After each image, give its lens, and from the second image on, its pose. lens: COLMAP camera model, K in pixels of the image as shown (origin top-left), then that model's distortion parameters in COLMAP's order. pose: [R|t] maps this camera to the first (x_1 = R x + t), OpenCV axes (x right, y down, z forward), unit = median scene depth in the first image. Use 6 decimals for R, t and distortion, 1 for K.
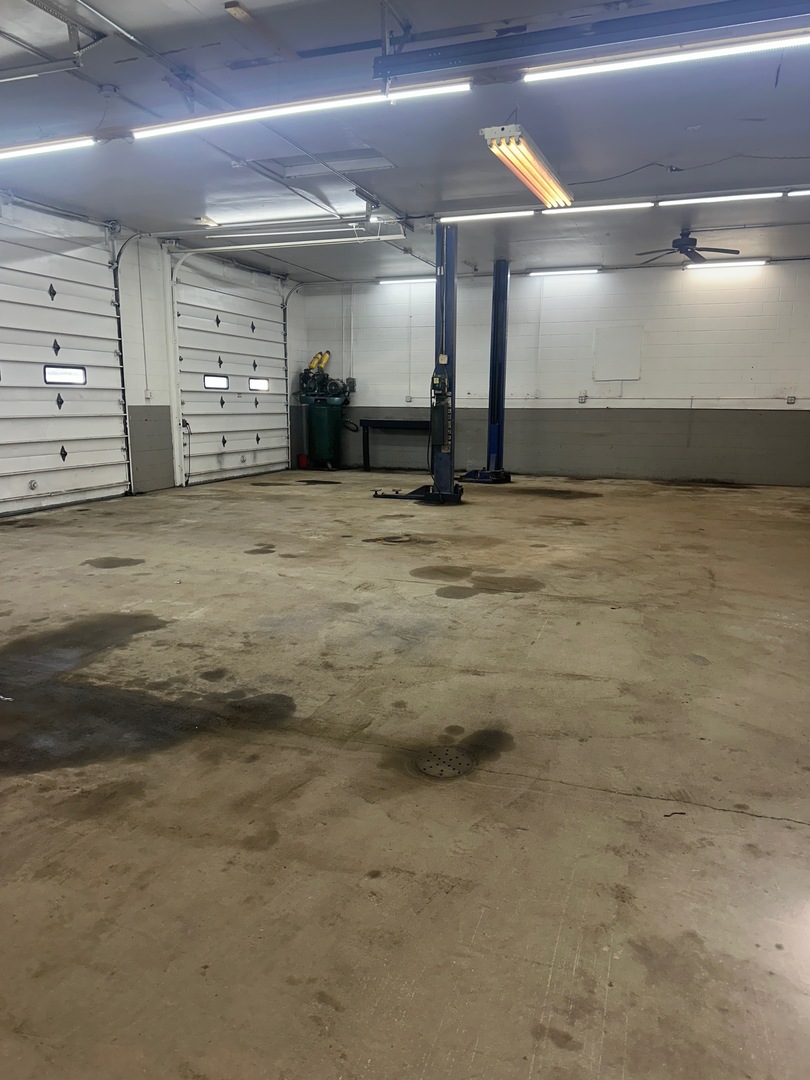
lens RADIAL K [[753.0, 0, 405.5], [0, 753.0, 538.3], [0, 0, 1]] dist [0.086858, -0.100544]
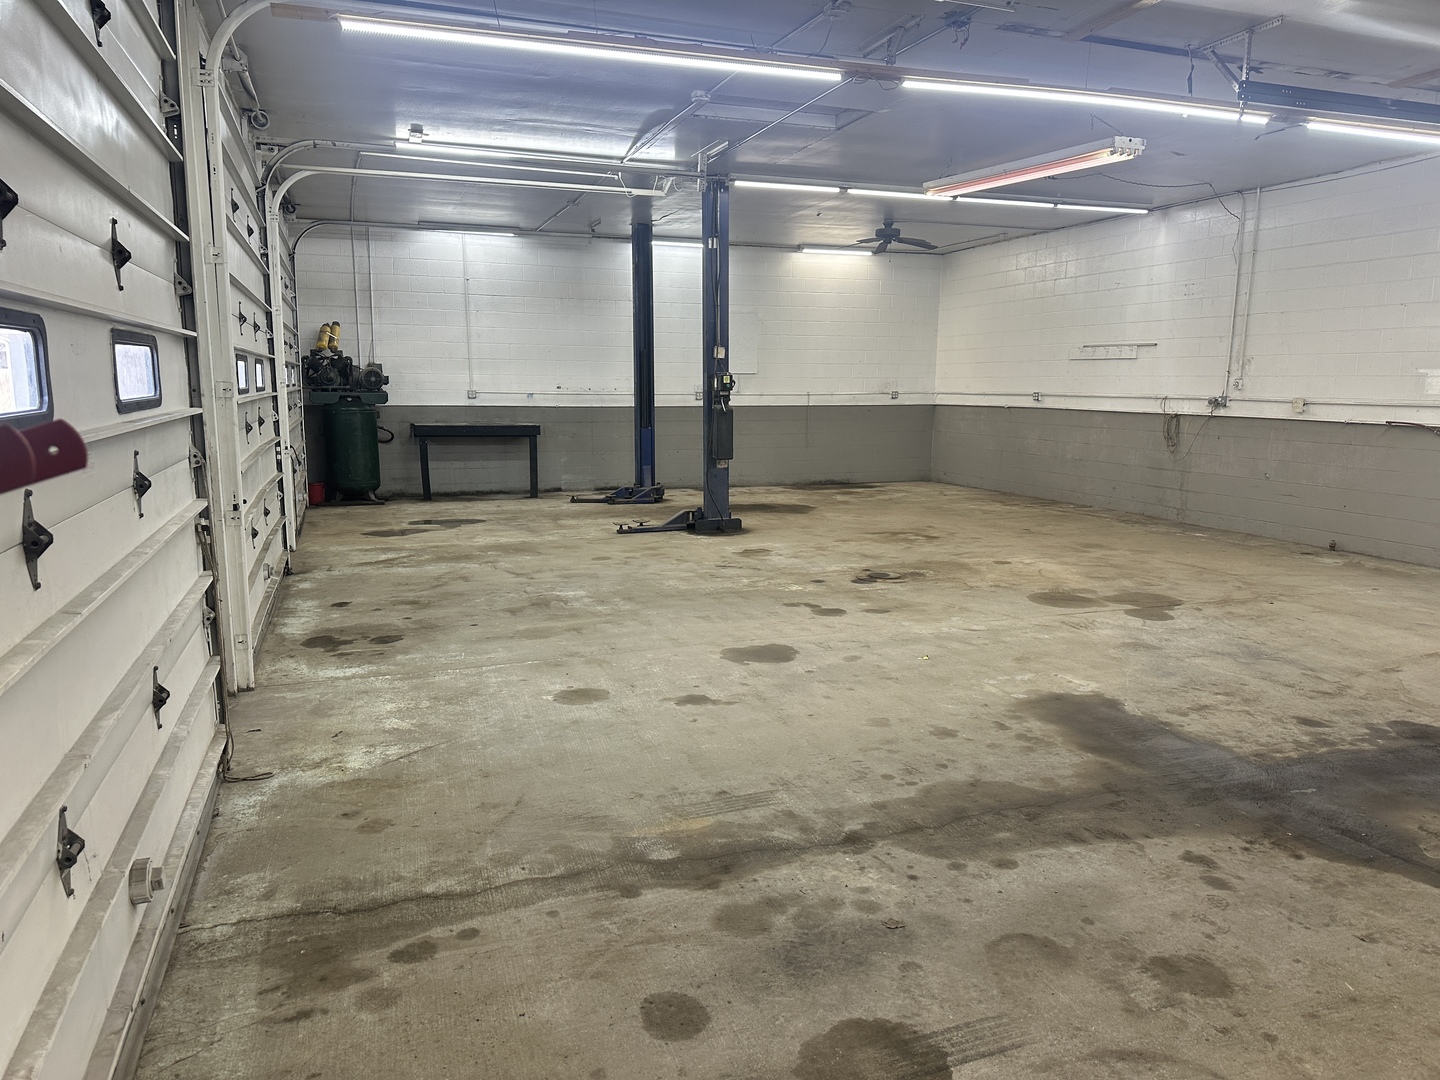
lens RADIAL K [[1004.0, 0, 722.2], [0, 1004.0, 540.3], [0, 0, 1]] dist [0.086858, -0.100544]
pose [[0.762828, -0.105795, 0.637888, -1.234085], [0.118198, 0.992717, 0.023295, -0.123349], [-0.635707, 0.057627, 0.769777, 0.372369]]
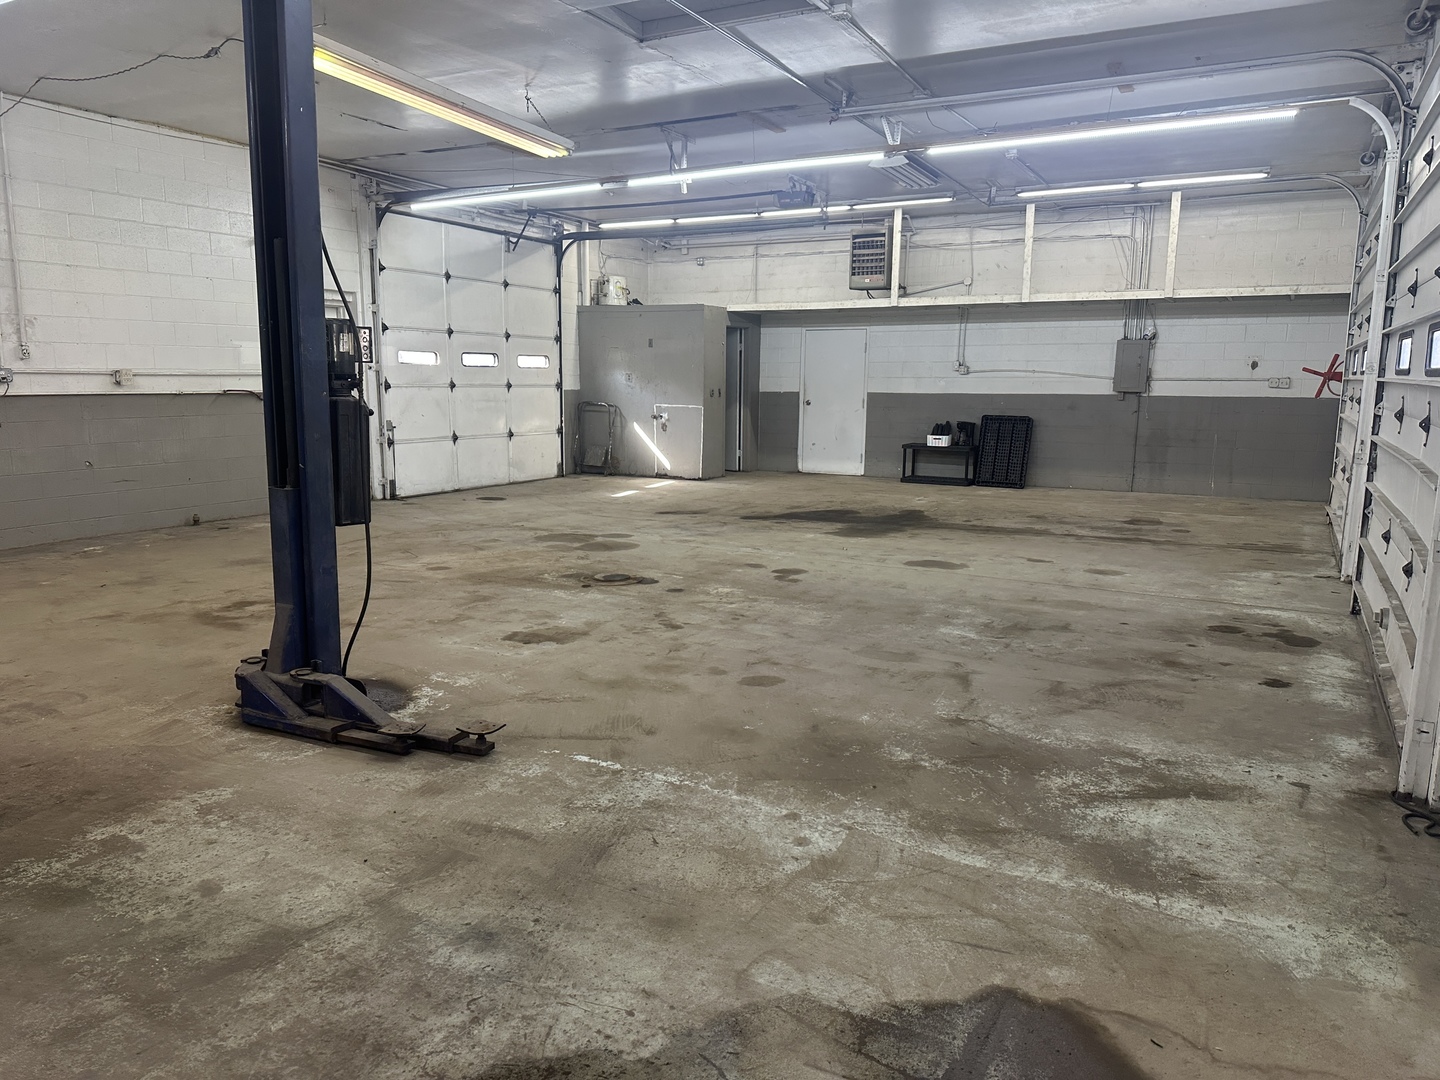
lens RADIAL K [[1004.0, 0, 717.8], [0, 1004.0, 557.1], [0, 0, 1]] dist [0.086858, -0.100544]
pose [[-0.989138, -0.042781, 0.140629, -0.360288], [0.010359, 0.934045, 0.357006, -0.527130], [-0.146627, 0.354585, -0.923456, 2.716652]]
